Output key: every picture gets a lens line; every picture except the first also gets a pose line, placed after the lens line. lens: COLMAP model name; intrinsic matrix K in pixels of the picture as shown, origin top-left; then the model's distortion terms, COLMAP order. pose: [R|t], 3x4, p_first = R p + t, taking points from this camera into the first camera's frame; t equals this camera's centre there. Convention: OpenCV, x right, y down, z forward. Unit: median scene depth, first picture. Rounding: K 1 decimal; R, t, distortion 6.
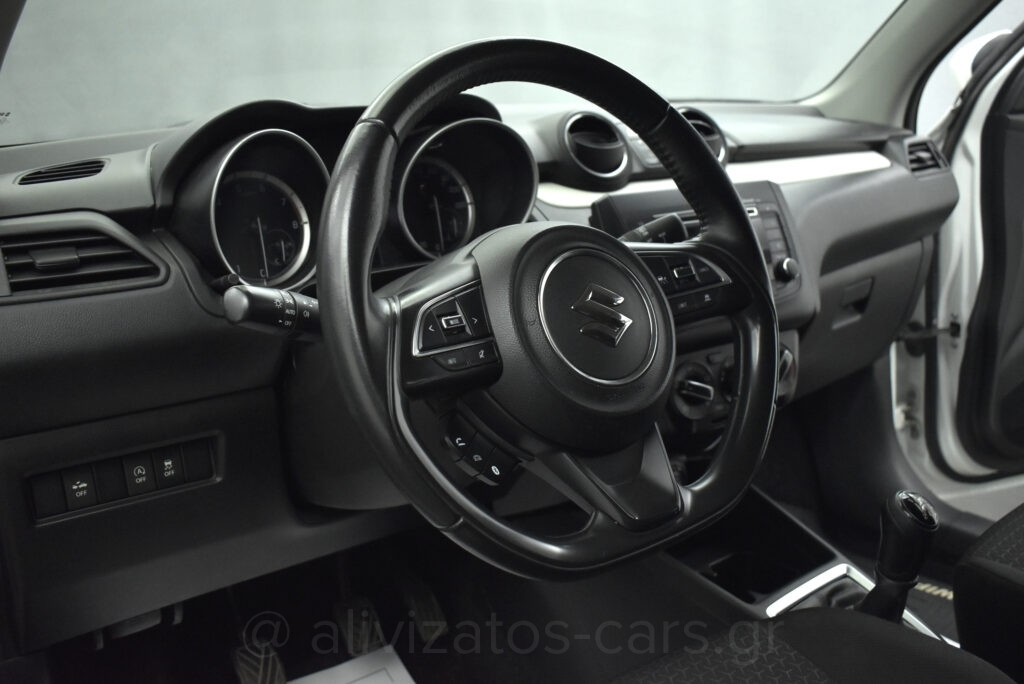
lens RADIAL K [[936.2, 0, 512.0], [0, 936.2, 342.0], [0, 0, 1]] dist [-0.071233, 0.001165]
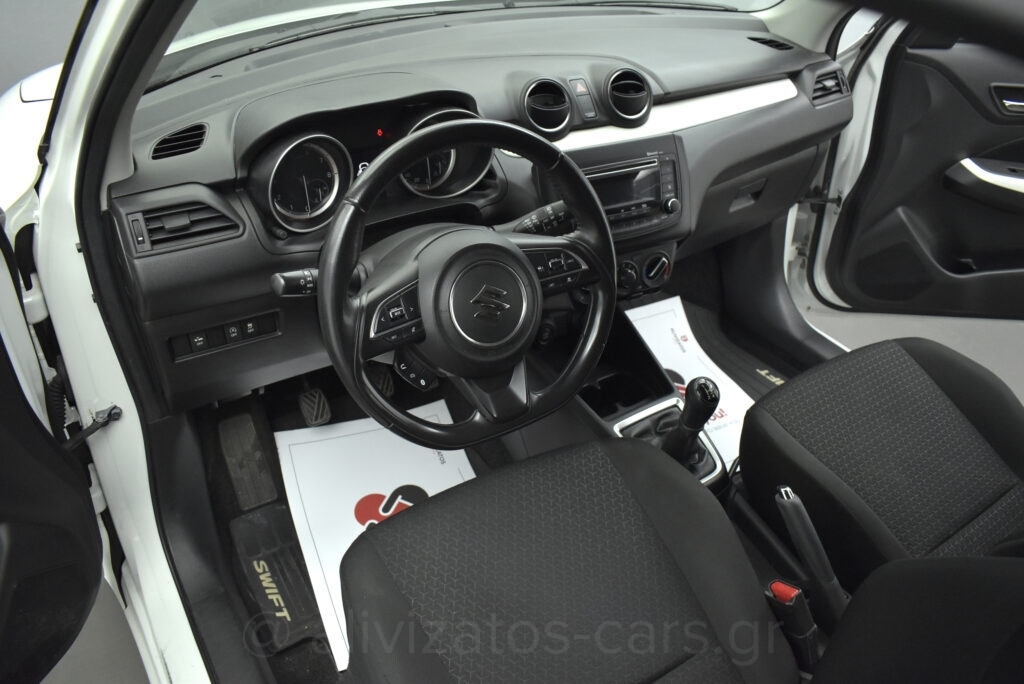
lens RADIAL K [[769.3, 0, 513.6], [0, 769.3, 319.2], [0, 0, 1]] dist [-0.084973, 0.002728]
pose [[0.992762, 0.109934, -0.048352, 0.175886], [-0.086724, 0.934734, 0.344604, -0.410415], [0.083080, -0.337917, 0.937502, -0.263347]]
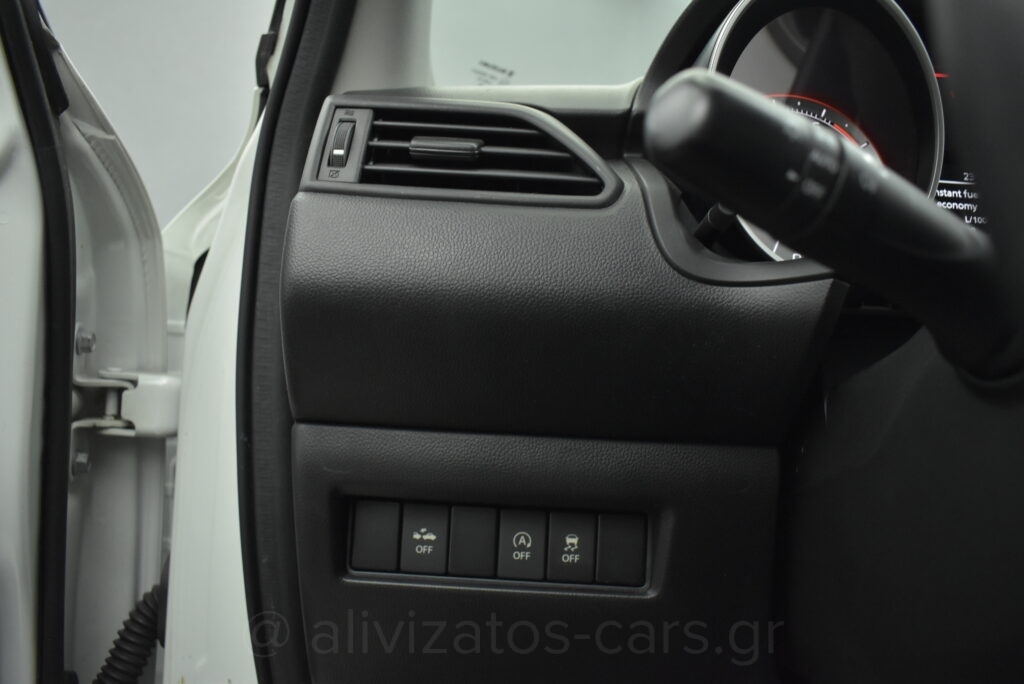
lens RADIAL K [[769.3, 0, 513.6], [0, 769.3, 319.2], [0, 0, 1]] dist [-0.084973, 0.002728]
pose [[0.788712, 0.093669, -0.607585, -0.128248], [-0.211632, 0.969286, -0.125290, 0.066824], [0.577187, 0.227402, 0.784311, 0.593225]]
